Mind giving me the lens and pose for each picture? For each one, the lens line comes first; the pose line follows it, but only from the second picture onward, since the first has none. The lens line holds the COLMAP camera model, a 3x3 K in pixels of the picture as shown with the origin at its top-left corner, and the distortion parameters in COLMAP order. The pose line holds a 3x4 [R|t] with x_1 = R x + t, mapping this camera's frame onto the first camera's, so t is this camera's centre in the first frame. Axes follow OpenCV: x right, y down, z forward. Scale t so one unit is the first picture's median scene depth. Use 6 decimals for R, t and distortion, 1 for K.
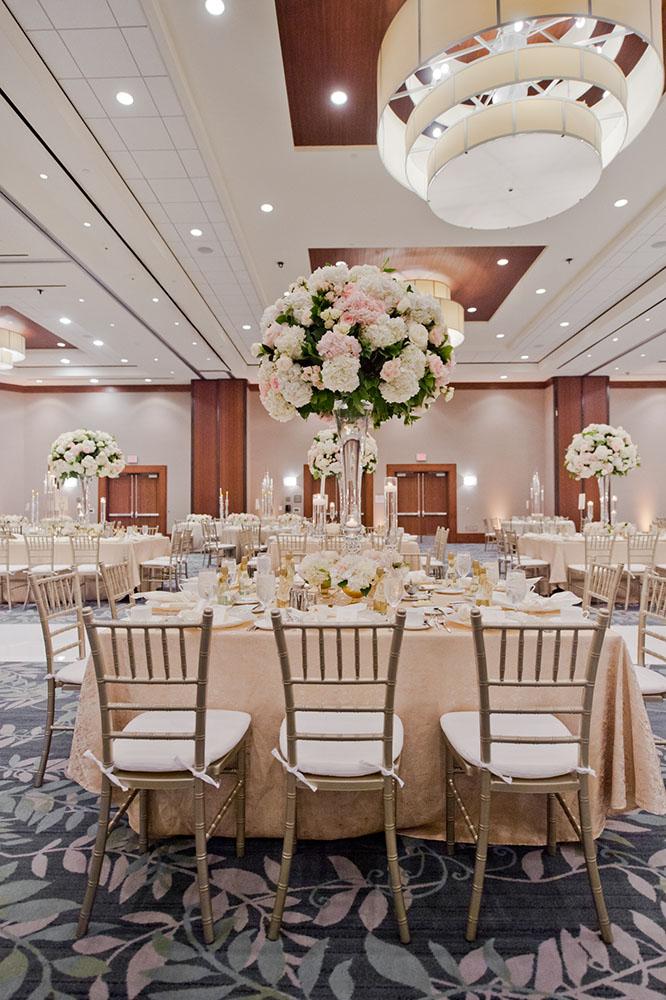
lens RADIAL K [[556.2, 0, 332.8], [0, 556.2, 497.9], [0, 0, 1]] dist [0.002803, -0.000580]
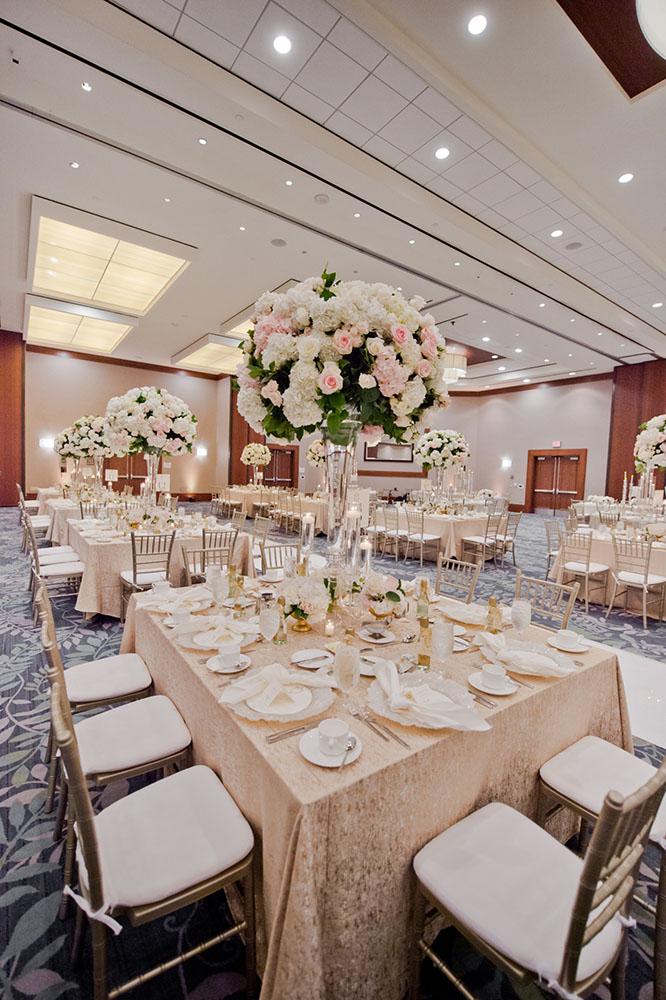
lens RADIAL K [[436.8, 0, 334.6], [0, 436.8, 498.8], [0, 0, 1]] dist [-0.009687, -0.001717]
pose [[0.611367, 0.072545, -0.788015, 0.107346], [-0.022724, 0.996988, 0.074153, -0.015478], [0.791021, -0.027428, 0.611174, 0.087745]]
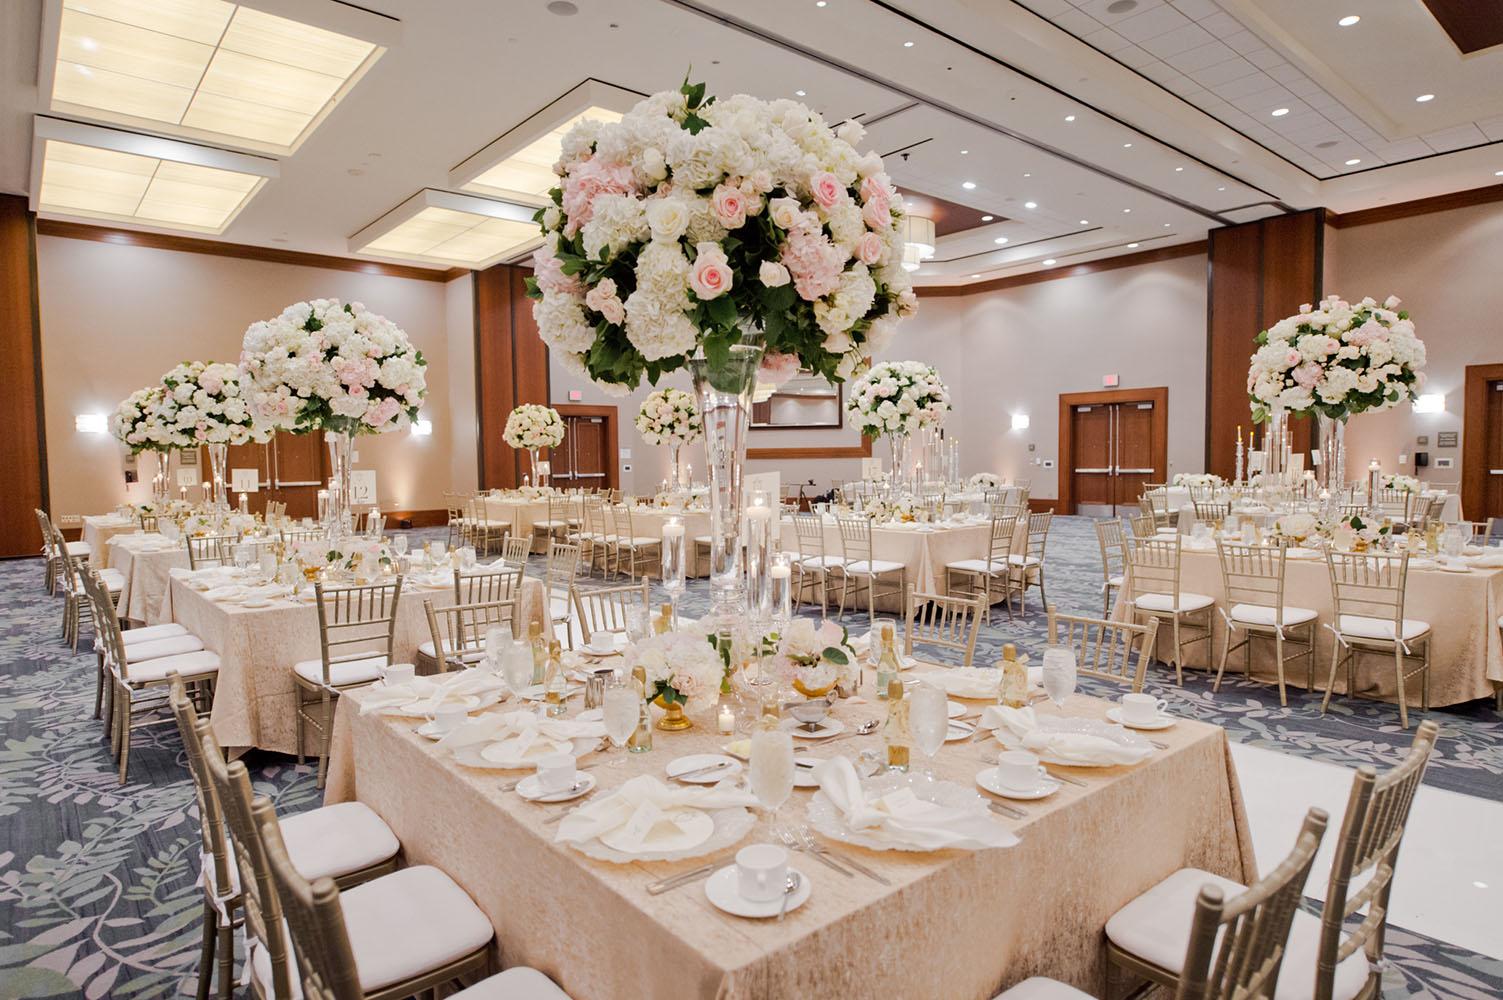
lens RADIAL K [[867.3, 0, 754.8], [0, 867.3, 504.6], [0, 0, 1]] dist [-0.001718, 0.003627]
pose [[0.671160, 0.034942, -0.740489, 0.114504], [0.025768, 0.997185, 0.070411, -0.013104], [0.740865, -0.066338, 0.668370, 0.075764]]
